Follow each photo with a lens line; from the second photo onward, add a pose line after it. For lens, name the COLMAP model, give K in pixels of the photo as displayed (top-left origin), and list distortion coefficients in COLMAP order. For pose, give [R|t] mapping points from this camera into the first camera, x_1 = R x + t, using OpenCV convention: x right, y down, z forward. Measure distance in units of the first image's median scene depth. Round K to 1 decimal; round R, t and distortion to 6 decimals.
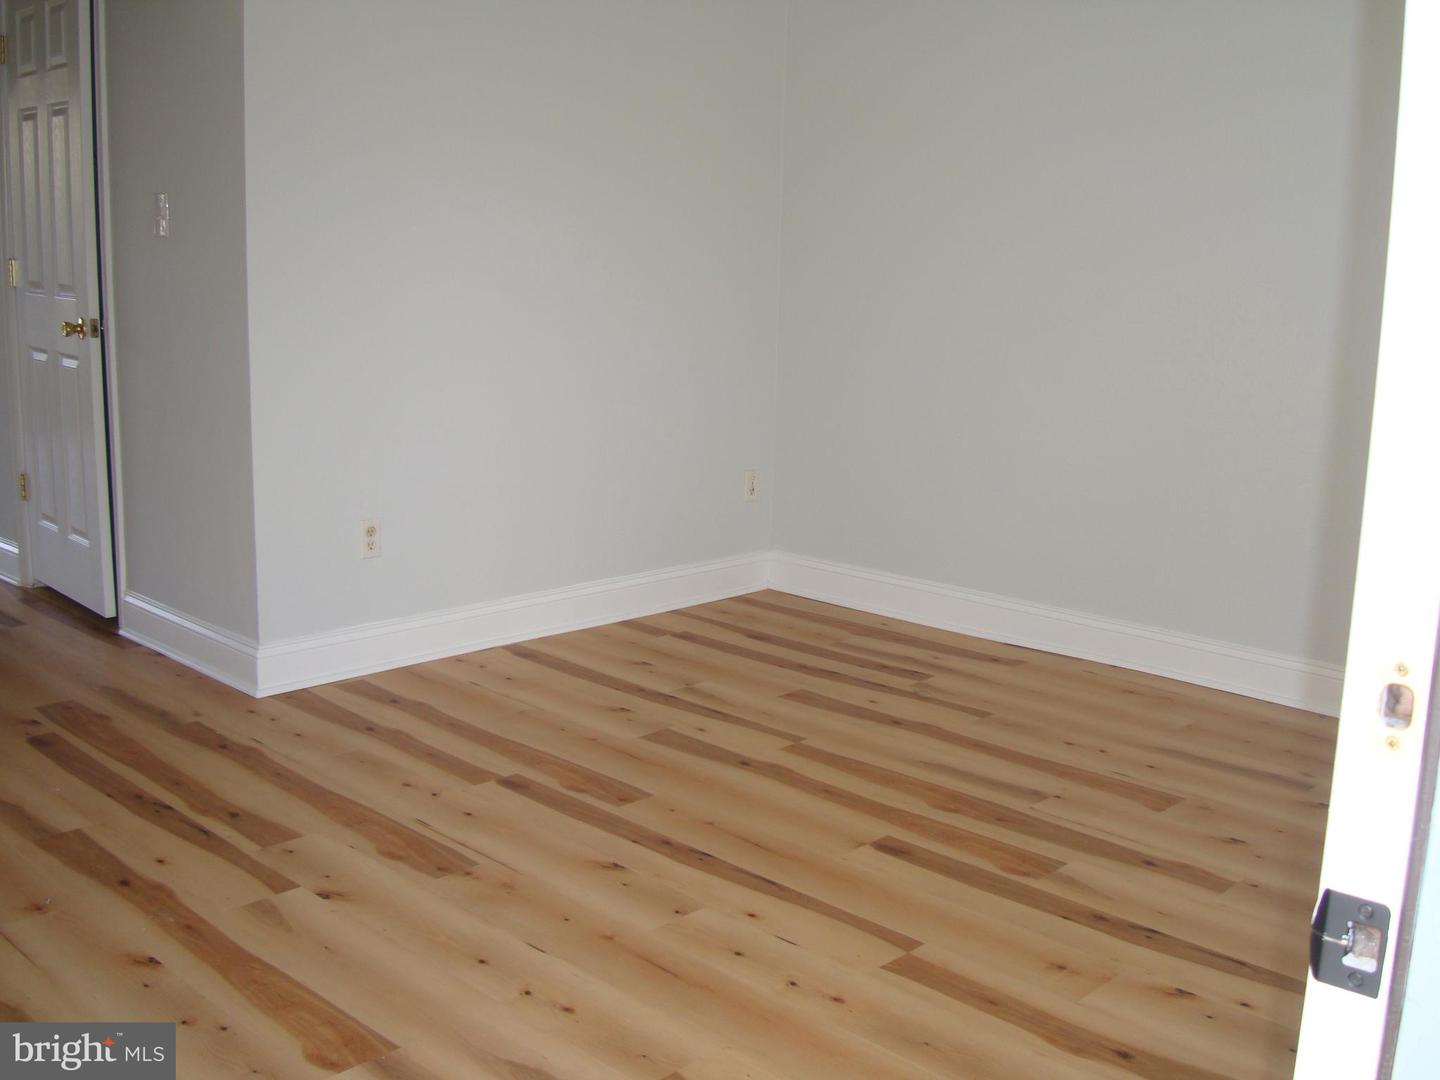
lens RADIAL K [[1538.4, 0, 767.1], [0, 1538.4, 534.1], [0, 0, 1]] dist [-0.127338, 0.000000]
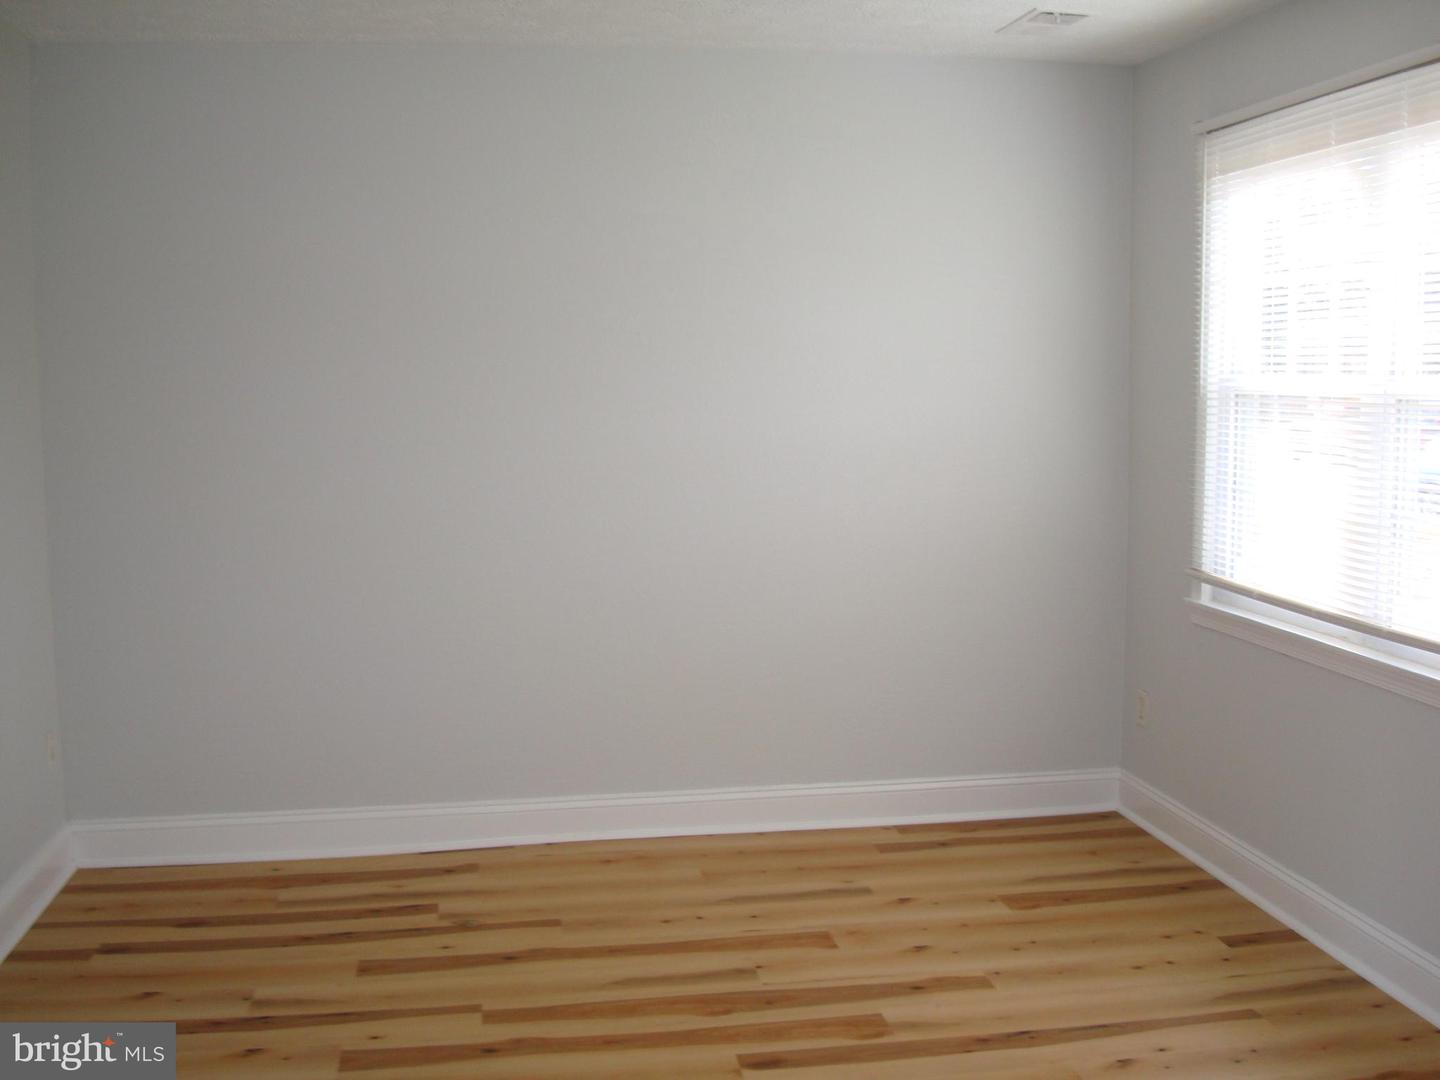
lens RADIAL K [[1538.4, 0, 719.4], [0, 1538.4, 547.6], [0, 0, 1]] dist [-0.127338, 0.000000]
pose [[0.612856, -0.121705, 0.780766, -0.519960], [0.177947, 0.983945, 0.013698, -0.110342], [-0.769898, 0.130540, 0.624673, 0.292044]]
